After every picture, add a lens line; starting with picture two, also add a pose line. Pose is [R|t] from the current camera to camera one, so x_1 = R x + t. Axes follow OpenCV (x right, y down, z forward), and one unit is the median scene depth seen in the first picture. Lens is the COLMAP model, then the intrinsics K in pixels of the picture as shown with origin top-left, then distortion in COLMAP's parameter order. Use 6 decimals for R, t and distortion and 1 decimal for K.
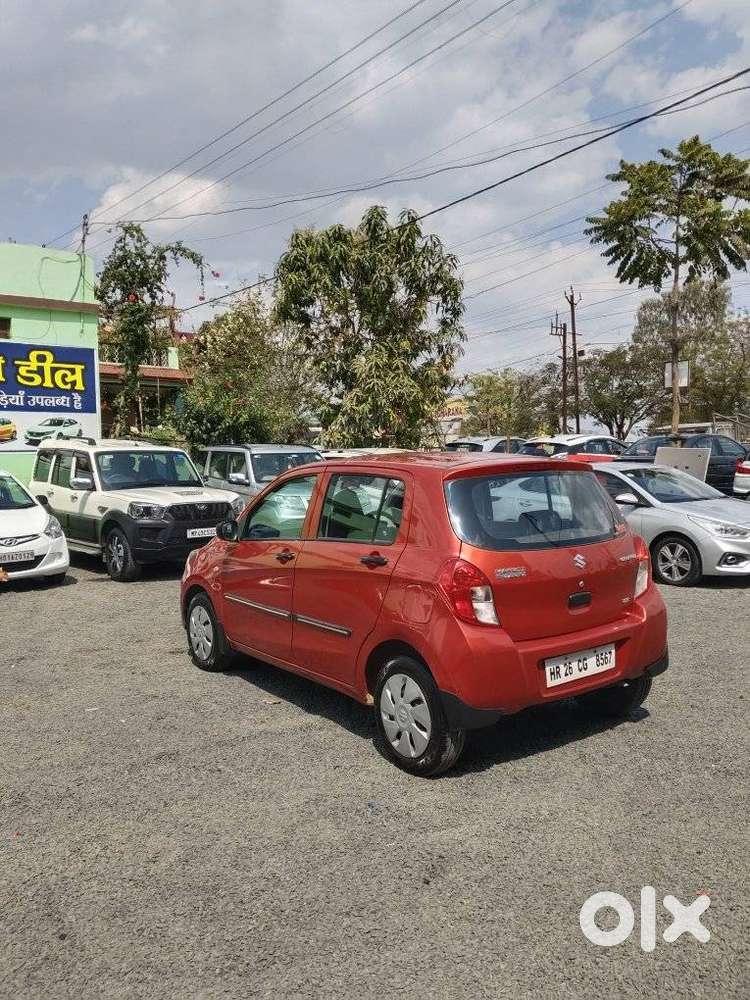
lens RADIAL K [[775.9, 0, 399.9], [0, 775.9, 510.6], [0, 0, 1]] dist [0.010611, -0.058635]
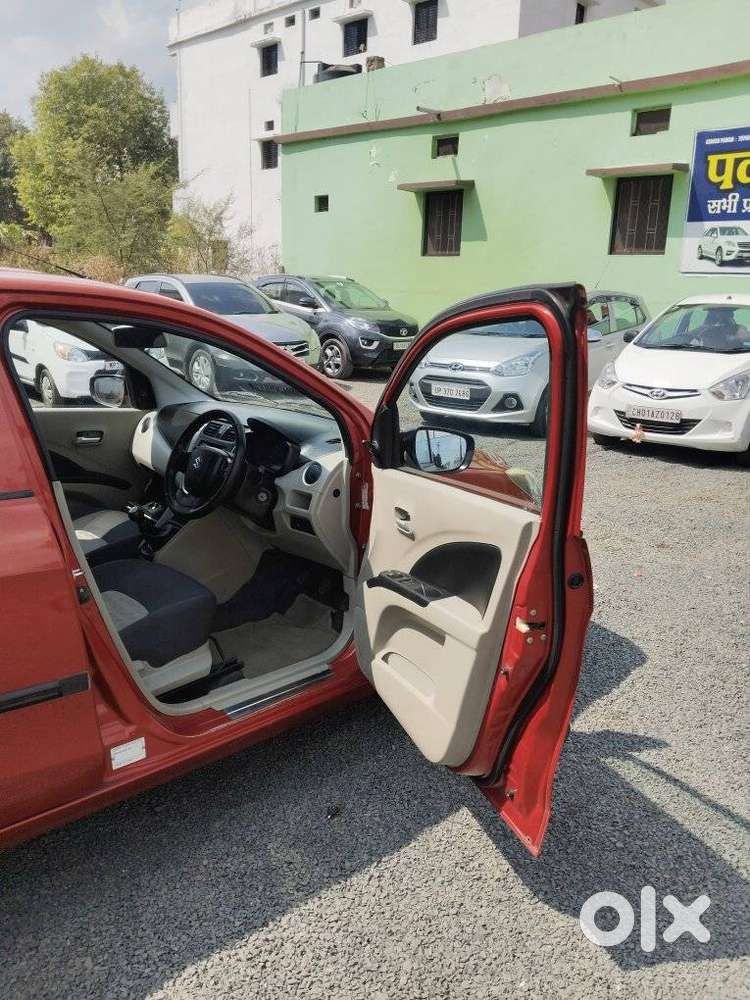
lens RADIAL K [[775.9, 0, 380.2], [0, 775.9, 528.7], [0, 0, 1]] dist [0.010611, -0.058635]
pose [[0.094635, 0.303611, -0.948085, 0.148475], [-0.072745, 0.951922, 0.297579, -0.024946], [0.992851, 0.040807, 0.112171, 0.392981]]
